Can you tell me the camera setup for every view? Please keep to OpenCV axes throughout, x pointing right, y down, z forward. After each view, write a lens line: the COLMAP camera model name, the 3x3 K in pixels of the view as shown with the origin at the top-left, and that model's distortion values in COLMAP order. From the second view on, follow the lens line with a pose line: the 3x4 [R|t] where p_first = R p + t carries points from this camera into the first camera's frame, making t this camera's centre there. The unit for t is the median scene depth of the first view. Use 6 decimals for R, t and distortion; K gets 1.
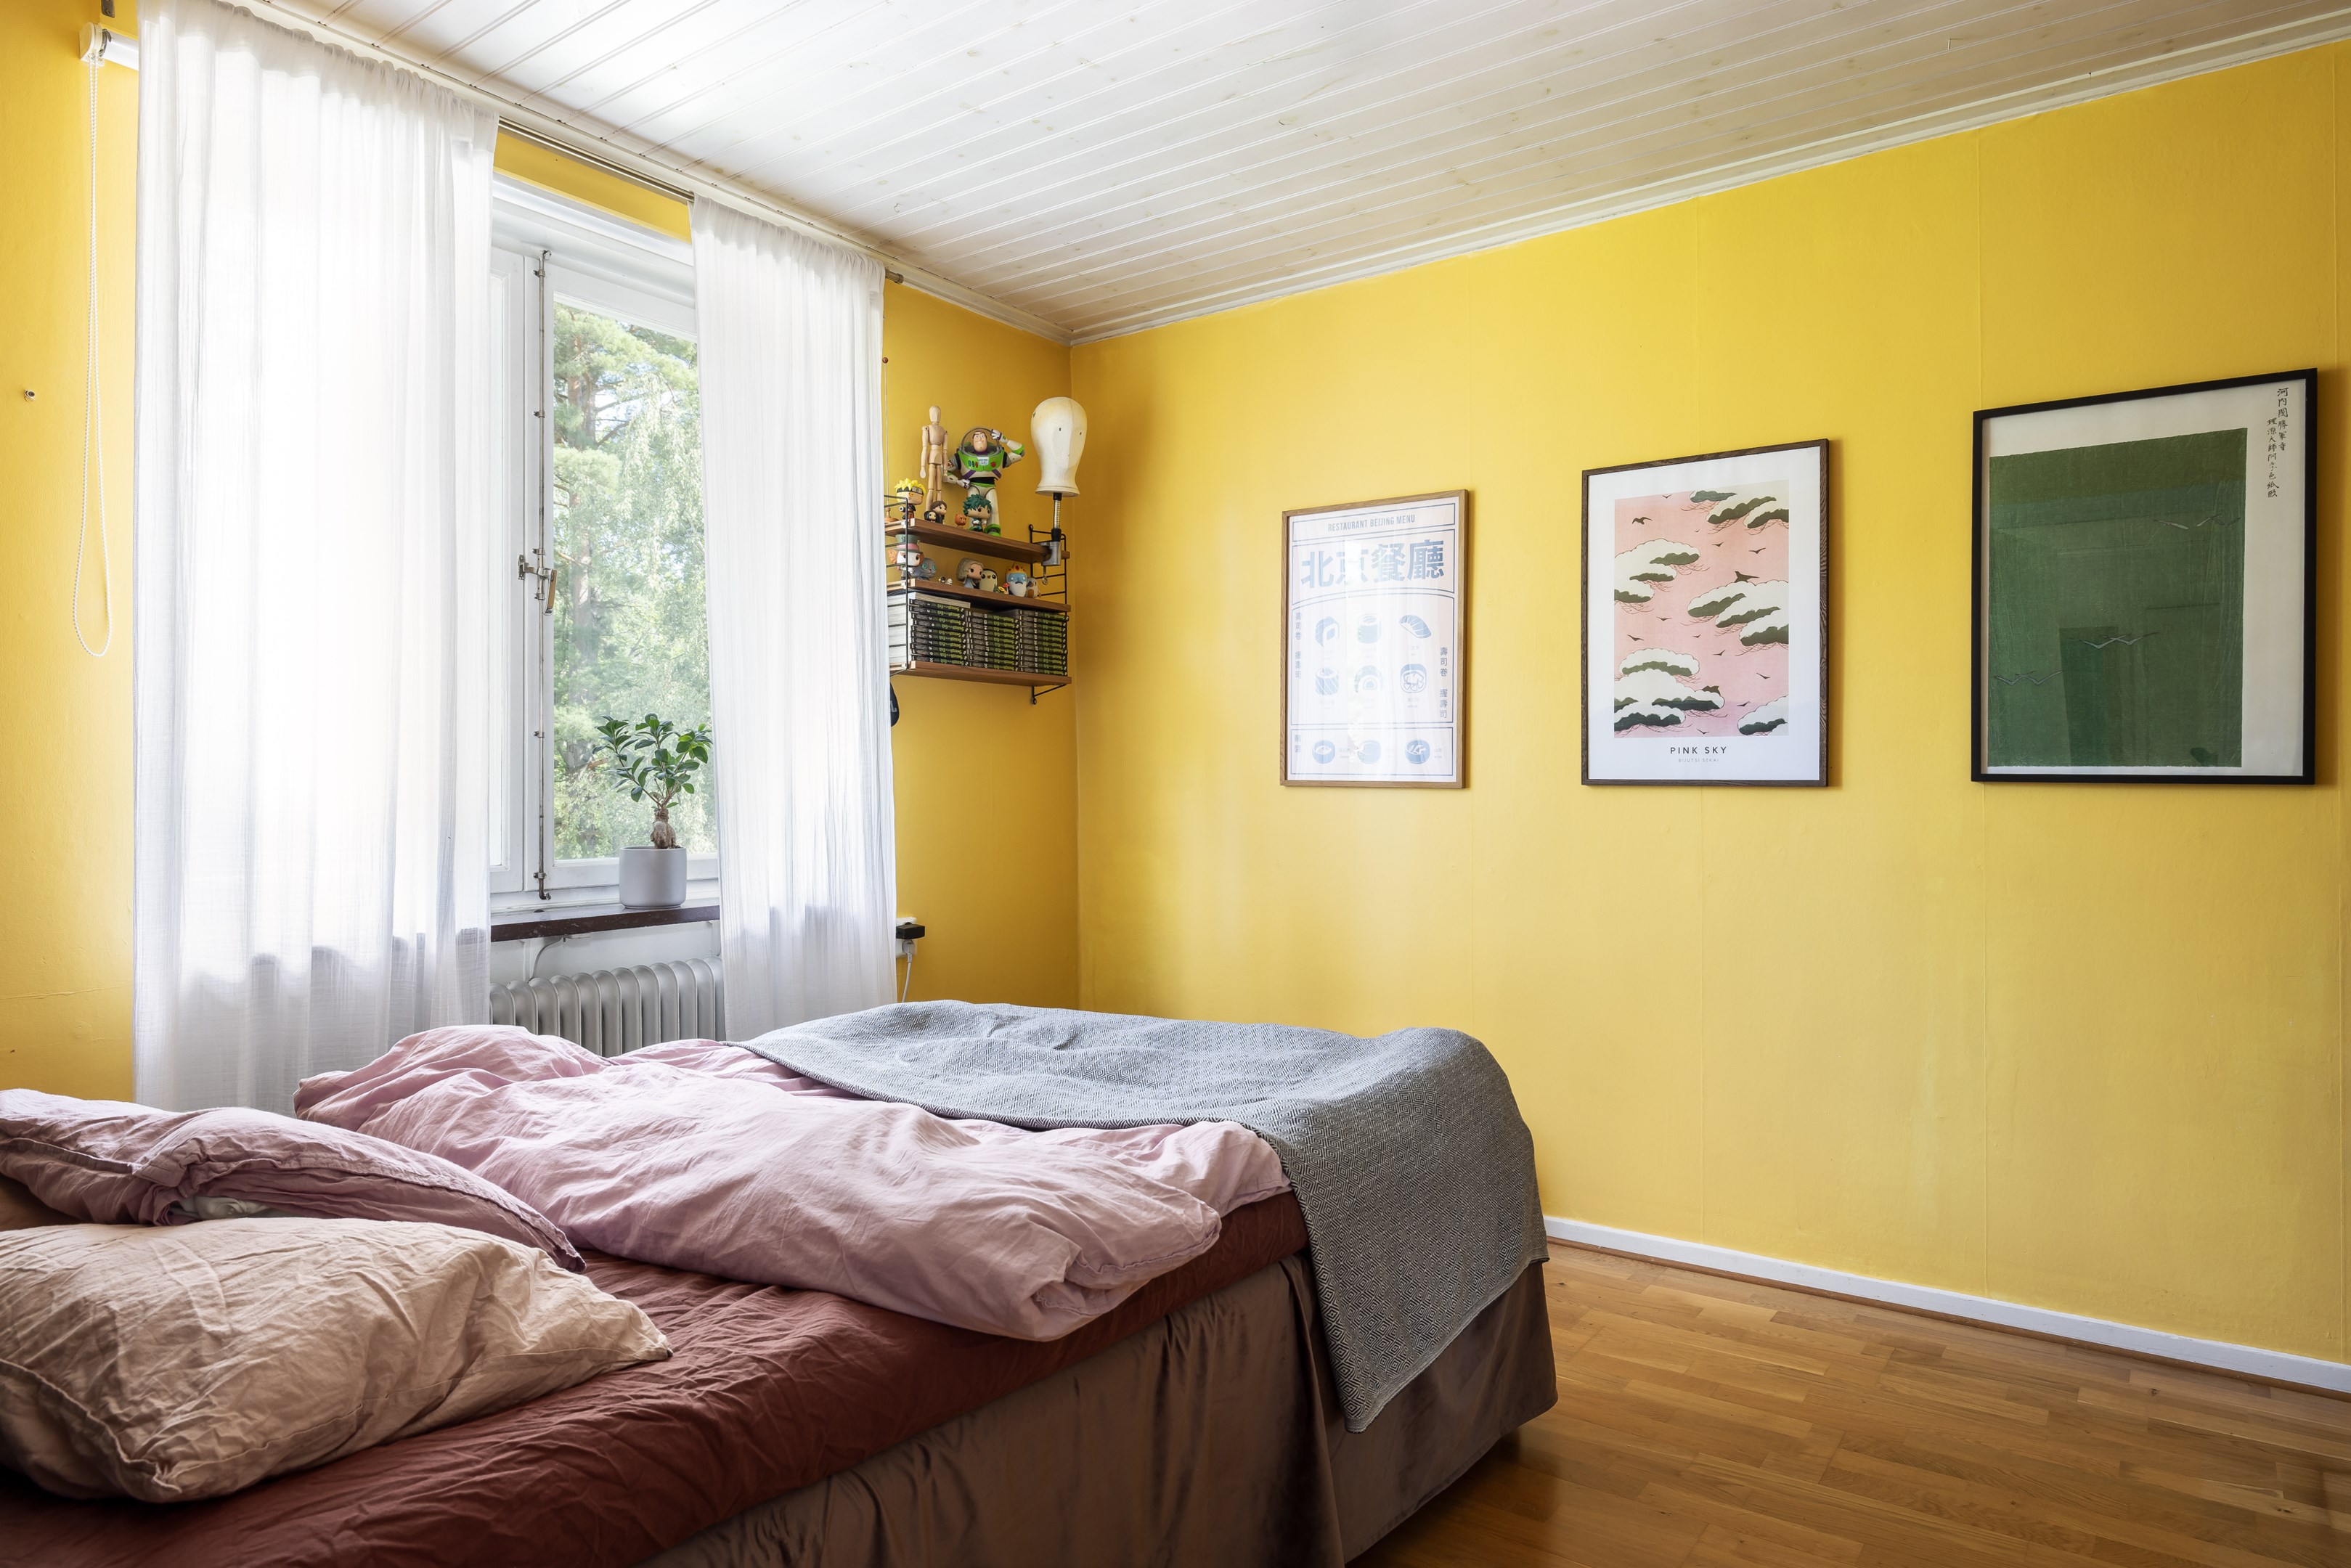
lens RADIAL K [[1426.2, 0, 1176.4], [0, 1426.2, 784.3], [0, 0, 1]] dist [-0.000889, 0.000123]
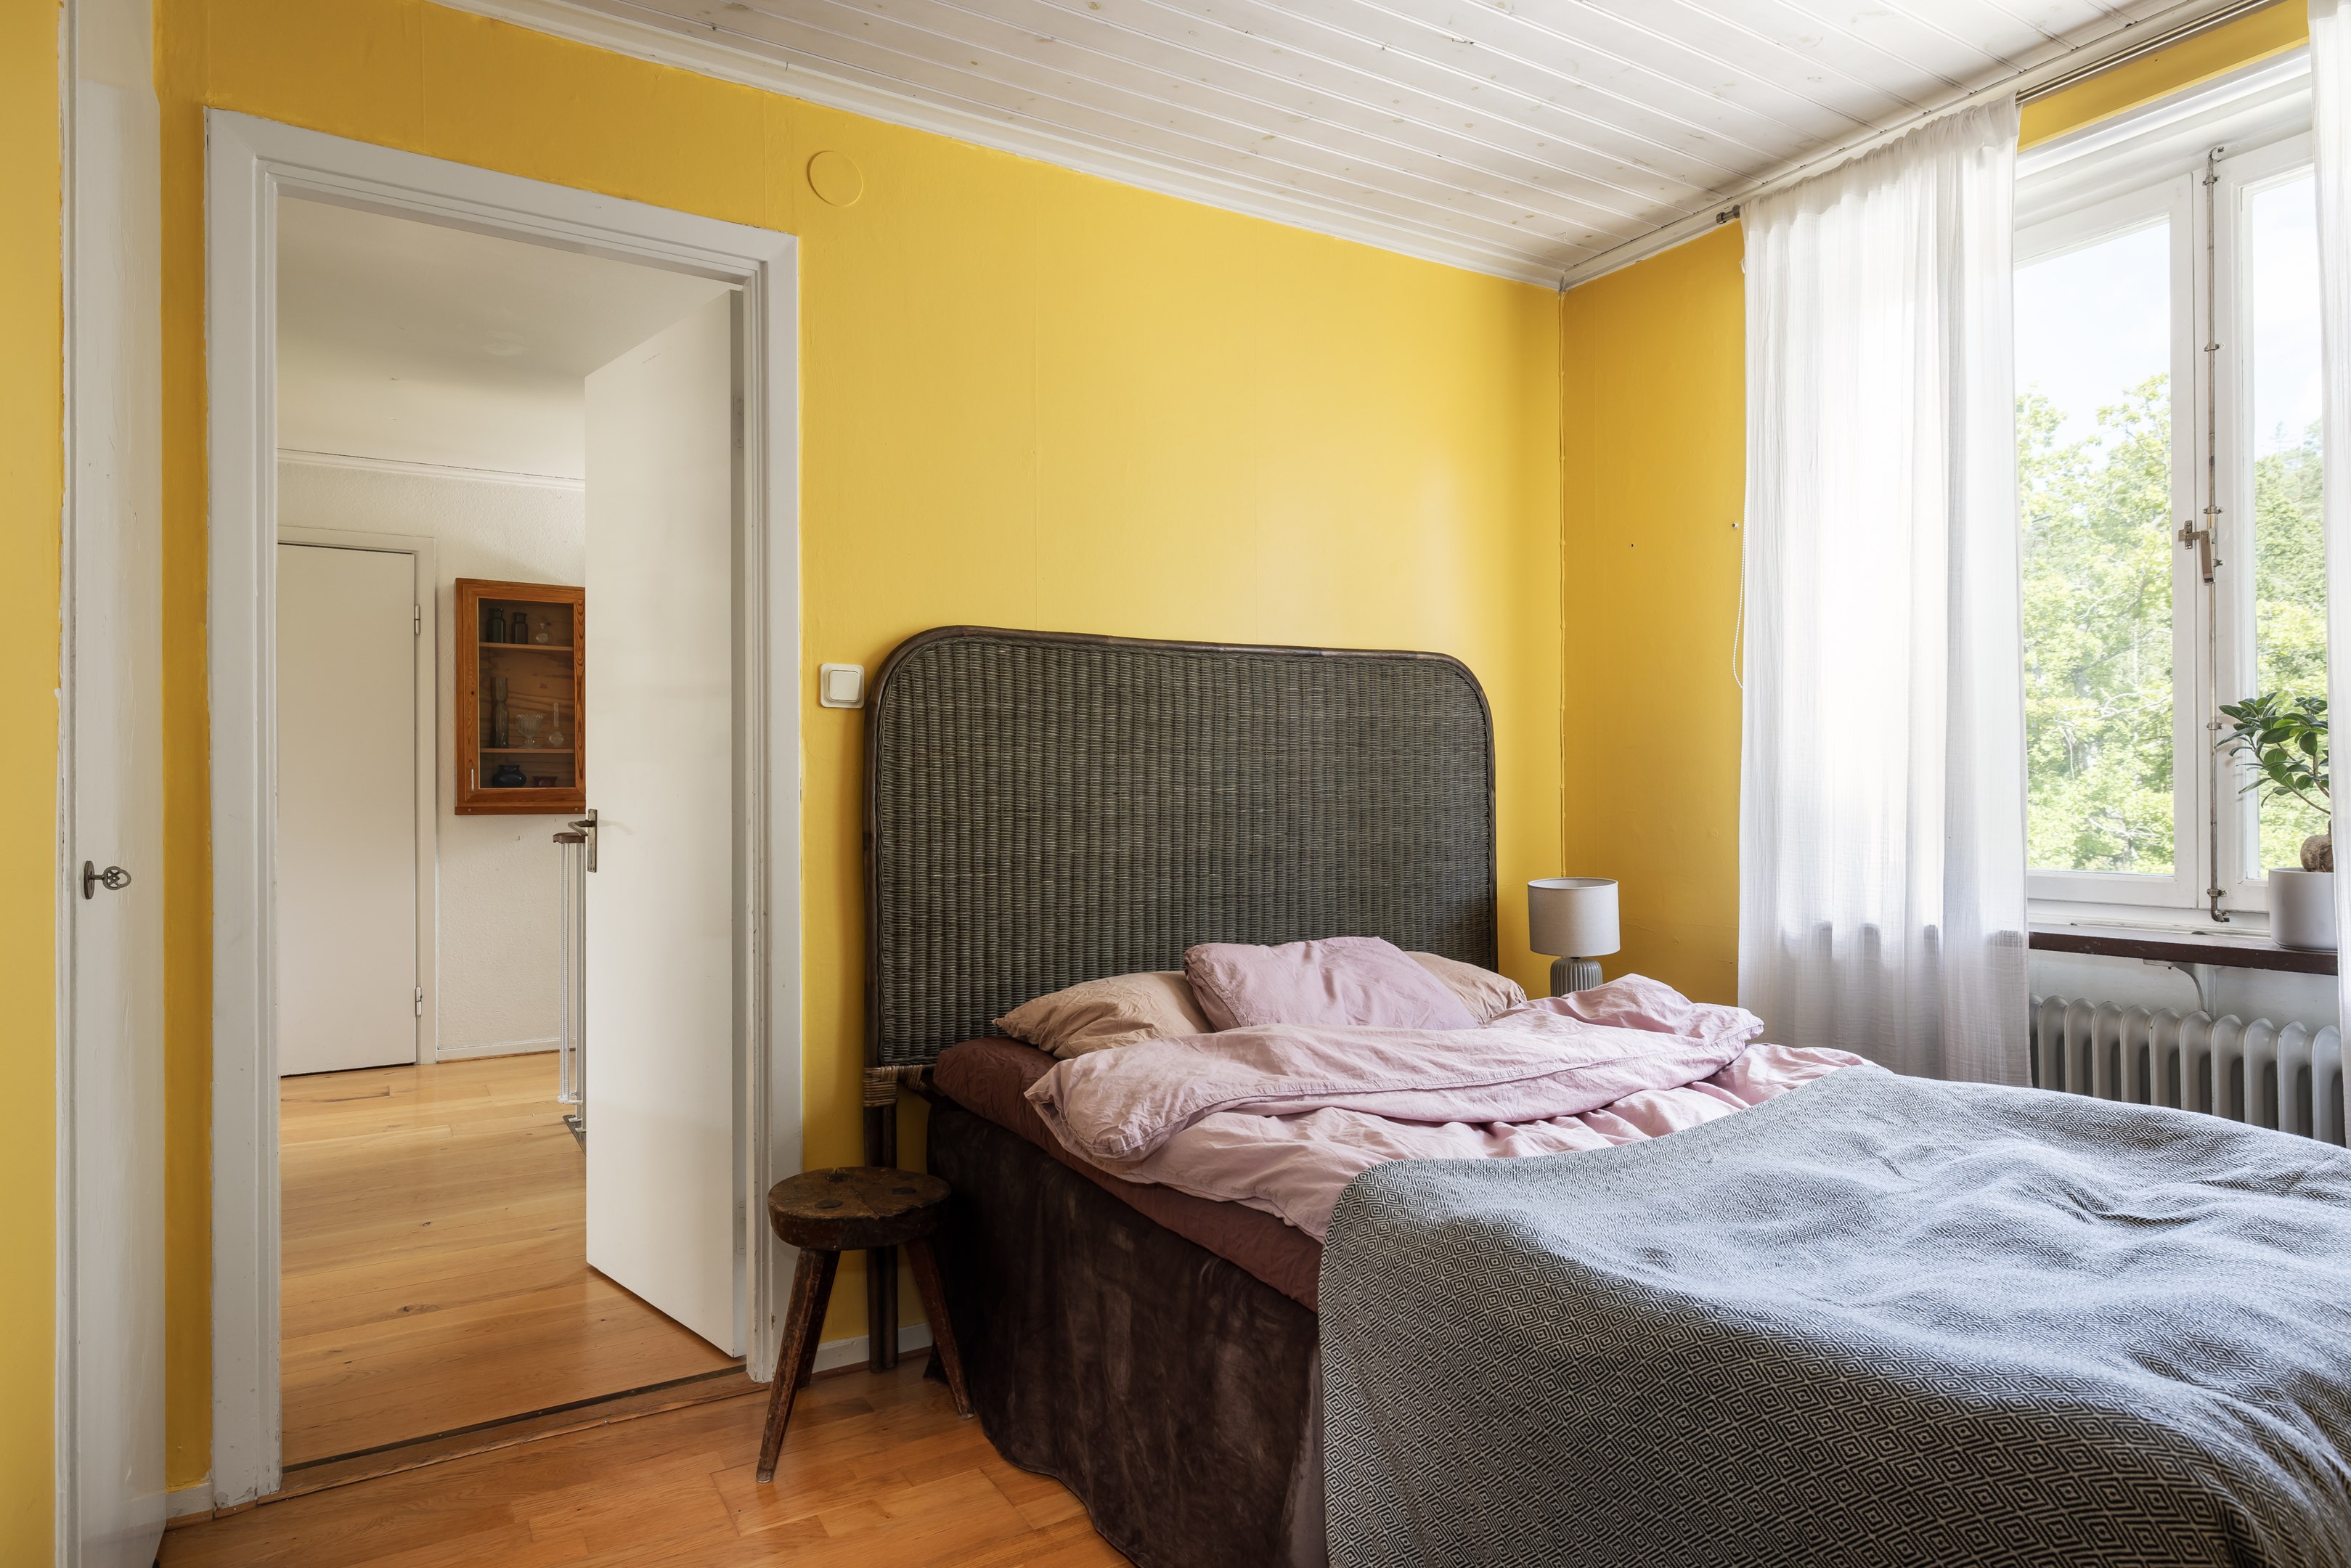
lens RADIAL K [[1338.5, 0, 1177.0], [0, 1338.5, 779.9], [0, 0, 1]] dist [0.002467, 0.000413]
pose [[-0.388880, -0.001318, -0.921288, 0.530471], [0.007018, 0.999966, -0.004393, -0.003641], [0.921262, -0.008174, -0.388857, 0.749086]]
